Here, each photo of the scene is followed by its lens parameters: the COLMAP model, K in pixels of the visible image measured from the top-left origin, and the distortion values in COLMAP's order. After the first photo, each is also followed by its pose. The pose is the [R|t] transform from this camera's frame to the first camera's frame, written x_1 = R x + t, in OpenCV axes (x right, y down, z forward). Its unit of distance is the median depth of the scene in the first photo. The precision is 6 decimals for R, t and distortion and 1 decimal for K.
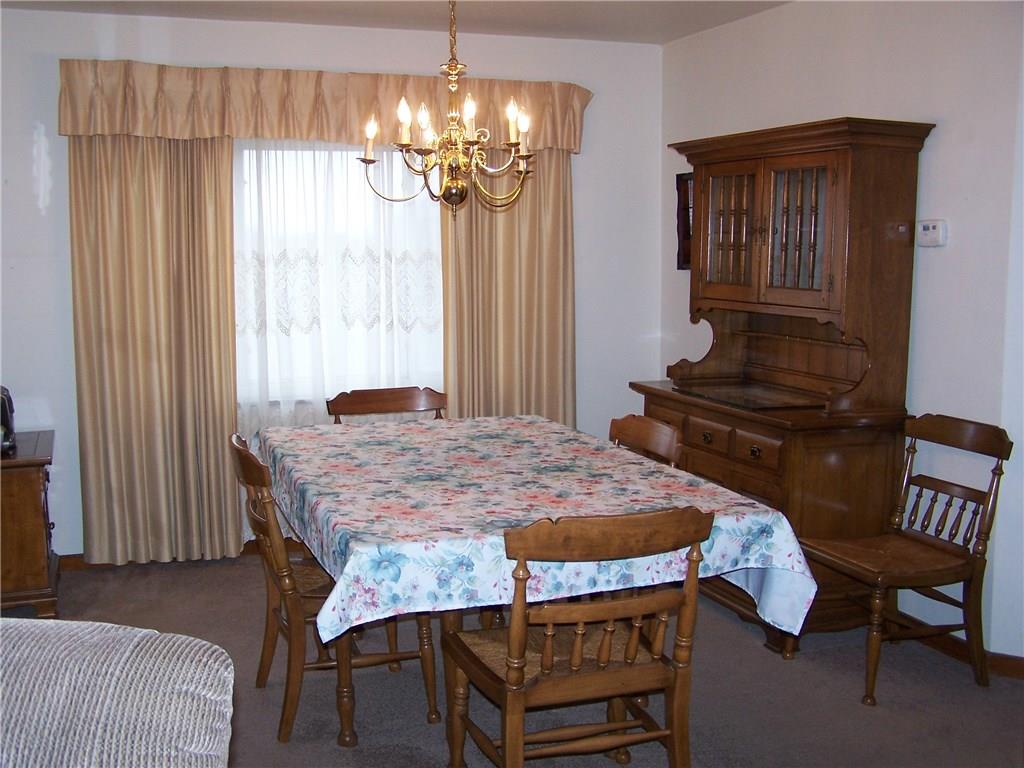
lens RADIAL K [[1161.3, 0, 490.8], [0, 1161.3, 409.0], [0, 0, 1]] dist [-0.205694, 0.358511]
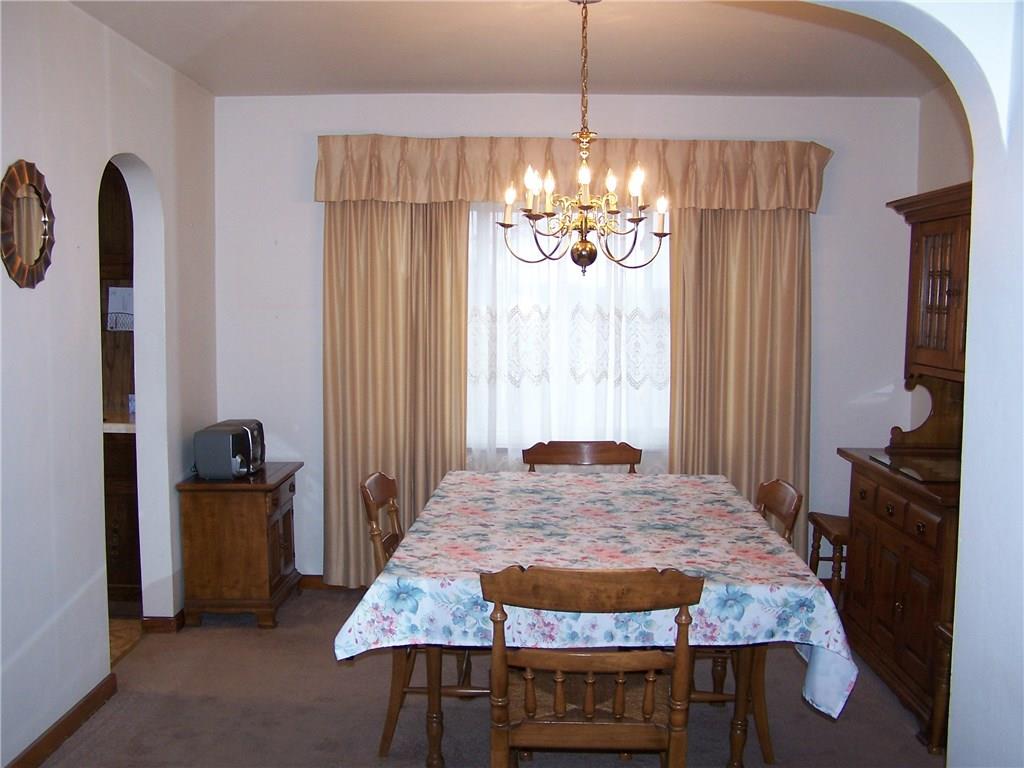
lens RADIAL K [[1161.3, 0, 490.8], [0, 1161.3, 409.0], [0, 0, 1]] dist [-0.205694, 0.358511]
pose [[0.930200, 0.043662, -0.364448, 0.333069], [-0.060706, 0.997526, -0.035438, -0.007338], [0.361999, 0.055088, 0.930549, 0.004717]]
